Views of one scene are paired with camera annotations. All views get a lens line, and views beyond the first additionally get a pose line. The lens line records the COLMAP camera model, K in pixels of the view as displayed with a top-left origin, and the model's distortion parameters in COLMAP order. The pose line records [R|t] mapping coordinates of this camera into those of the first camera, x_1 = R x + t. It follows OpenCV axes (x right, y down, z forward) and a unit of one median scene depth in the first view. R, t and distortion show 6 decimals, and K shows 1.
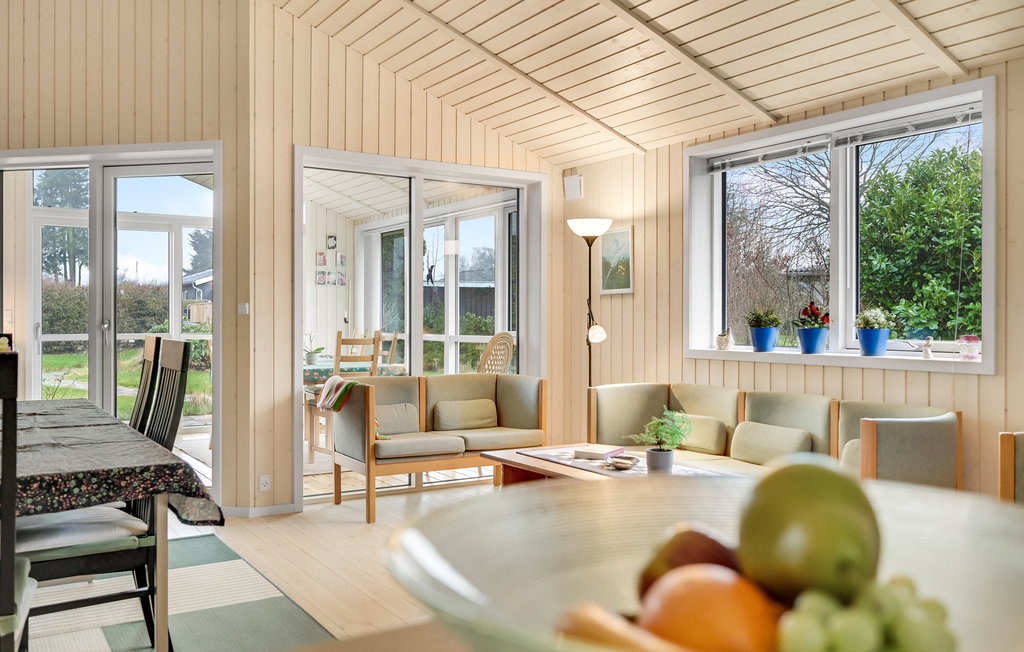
lens RADIAL K [[846.9, 0, 512.0], [0, 846.9, 326.0], [0, 0, 1]] dist [-0.005401, -0.001848]
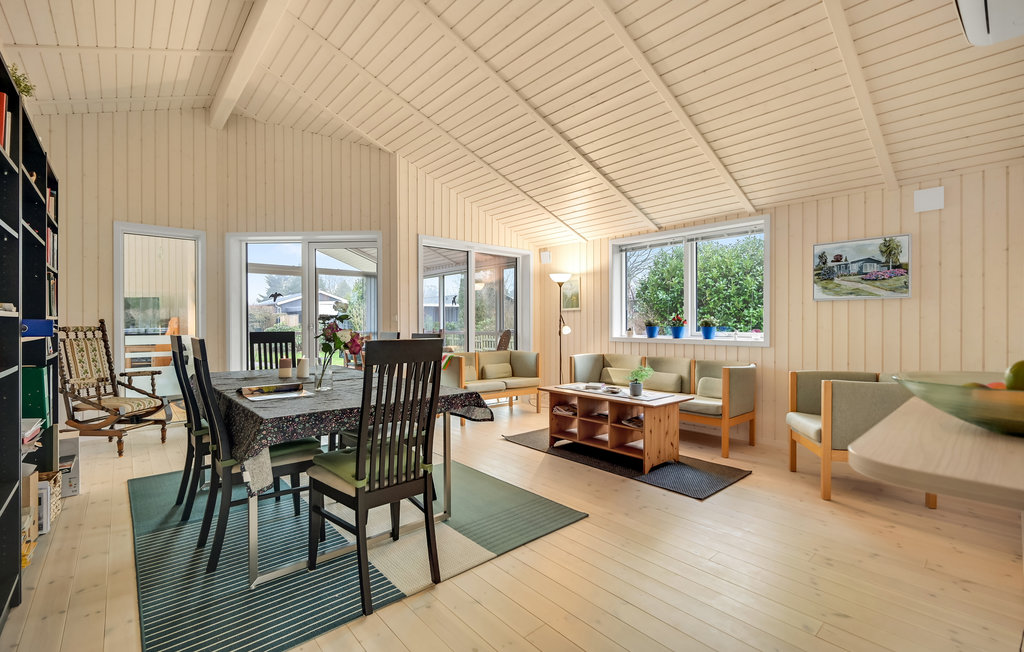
lens RADIAL K [[443.2, 0, 512.0], [0, 443.2, 326.0], [0, 0, 1]] dist [0.000536, 0.000090]
pose [[0.988602, -0.004799, 0.150477, -0.198019], [0.005107, 0.999986, -0.001663, 0.000836], [-0.150467, 0.002412, 0.988612, -0.041883]]
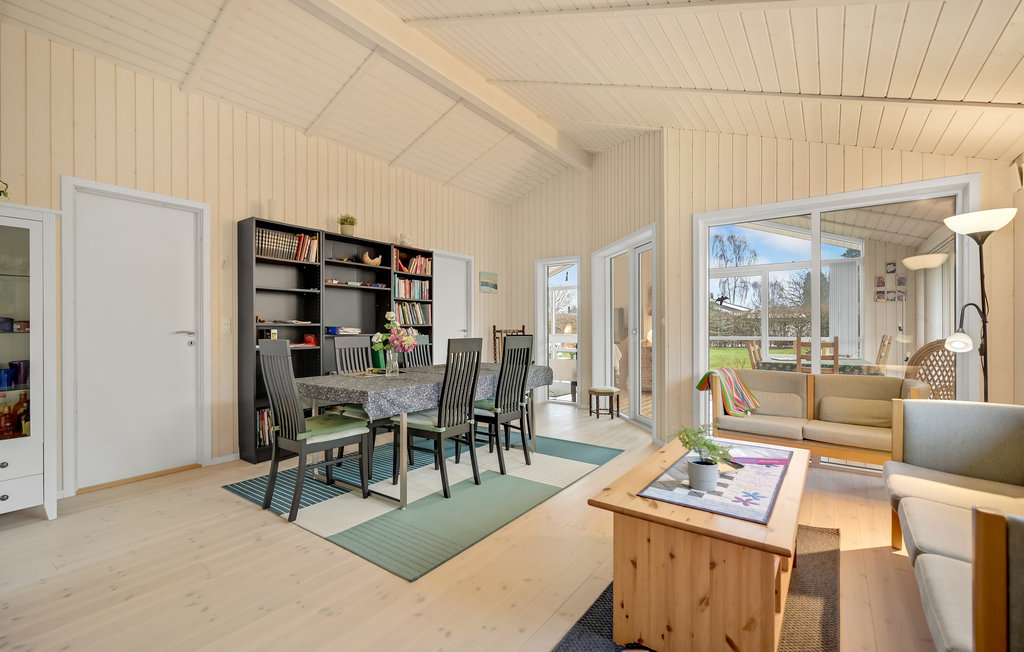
lens RADIAL K [[443.2, 0, 512.0], [0, 443.2, 326.0], [0, 0, 1]] dist [0.000536, 0.000090]
pose [[0.363700, -0.008312, -0.931479, 0.370065], [-0.006341, 0.999915, -0.011398, 0.000535], [0.931495, 0.010052, 0.363616, 0.398544]]
